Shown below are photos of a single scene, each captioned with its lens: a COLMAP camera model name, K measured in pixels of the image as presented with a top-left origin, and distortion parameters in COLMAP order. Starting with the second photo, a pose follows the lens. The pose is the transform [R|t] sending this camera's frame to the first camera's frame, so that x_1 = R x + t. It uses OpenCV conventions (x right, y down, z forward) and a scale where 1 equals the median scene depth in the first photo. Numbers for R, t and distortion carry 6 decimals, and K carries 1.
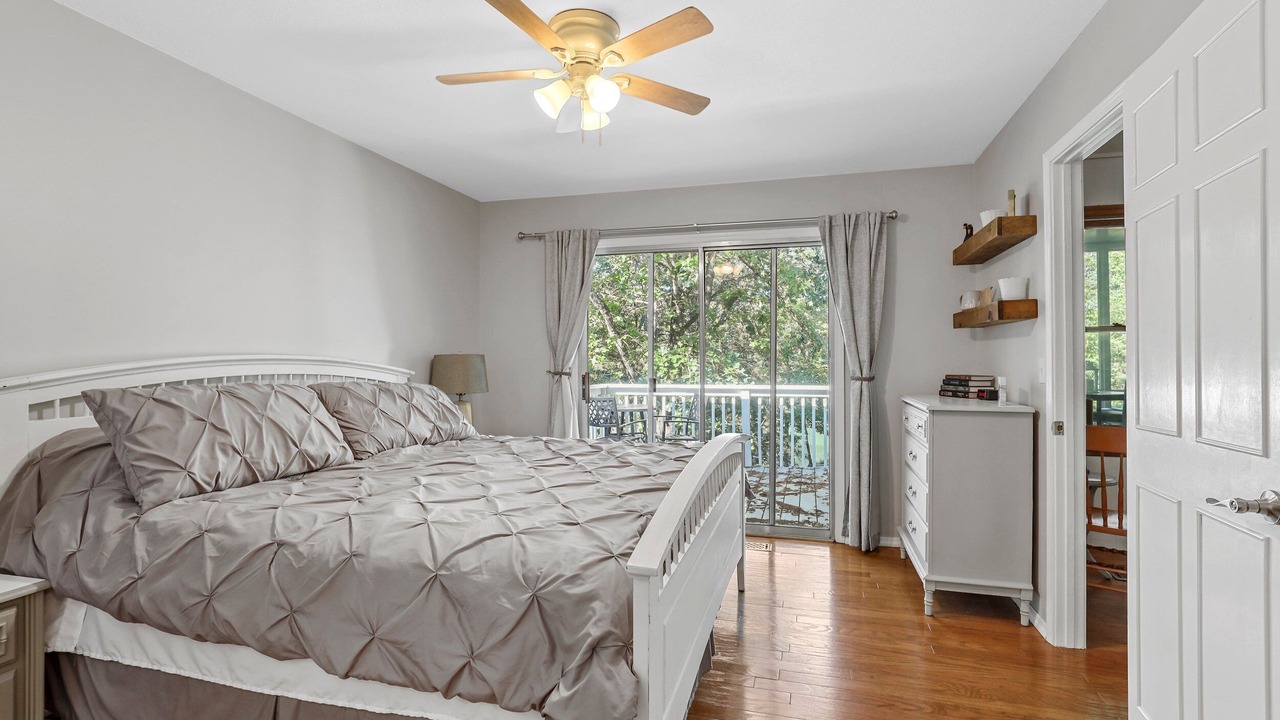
lens RADIAL K [[591.9, 0, 639.5], [0, 591.9, 356.7], [0, 0, 1]] dist [-0.003328, 0.000017]
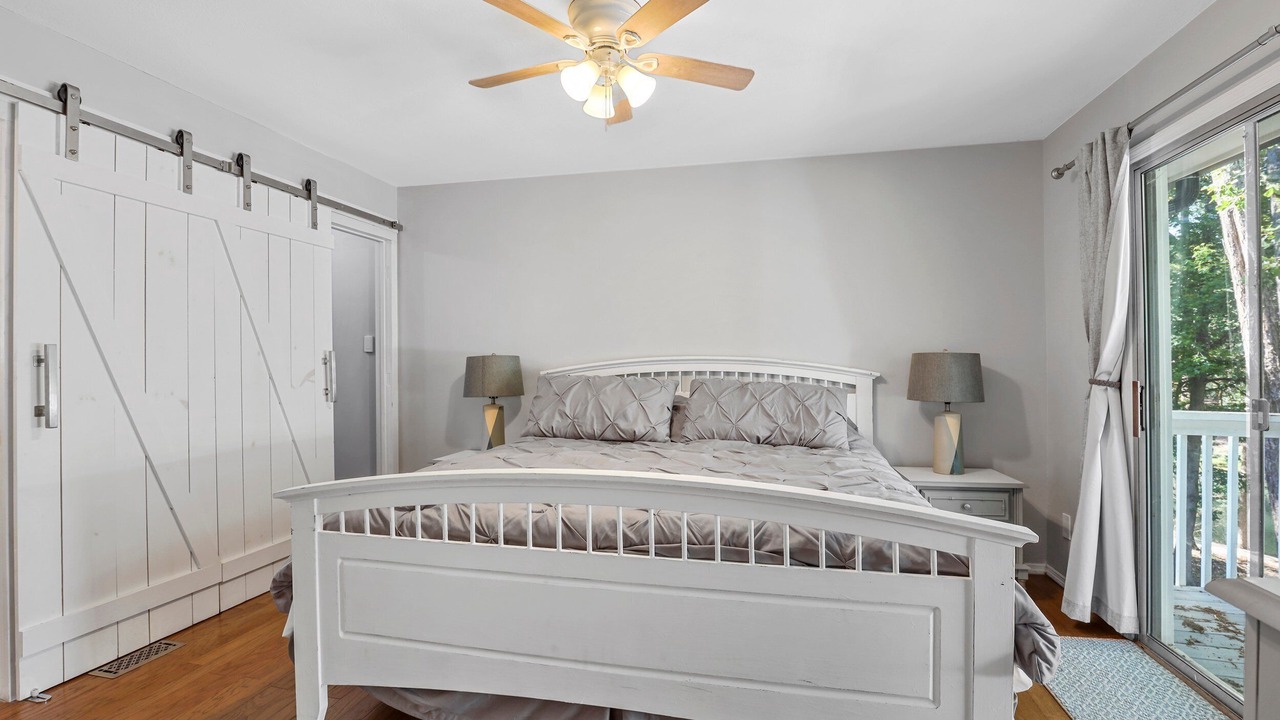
lens RADIAL K [[591.9, 0, 639.5], [0, 591.9, 356.7], [0, 0, 1]] dist [-0.003328, 0.000017]
pose [[0.066901, -0.007374, -0.997732, 0.842323], [0.006482, 0.999955, -0.006956, 0.007412], [0.997739, -0.006002, 0.066946, 0.948511]]
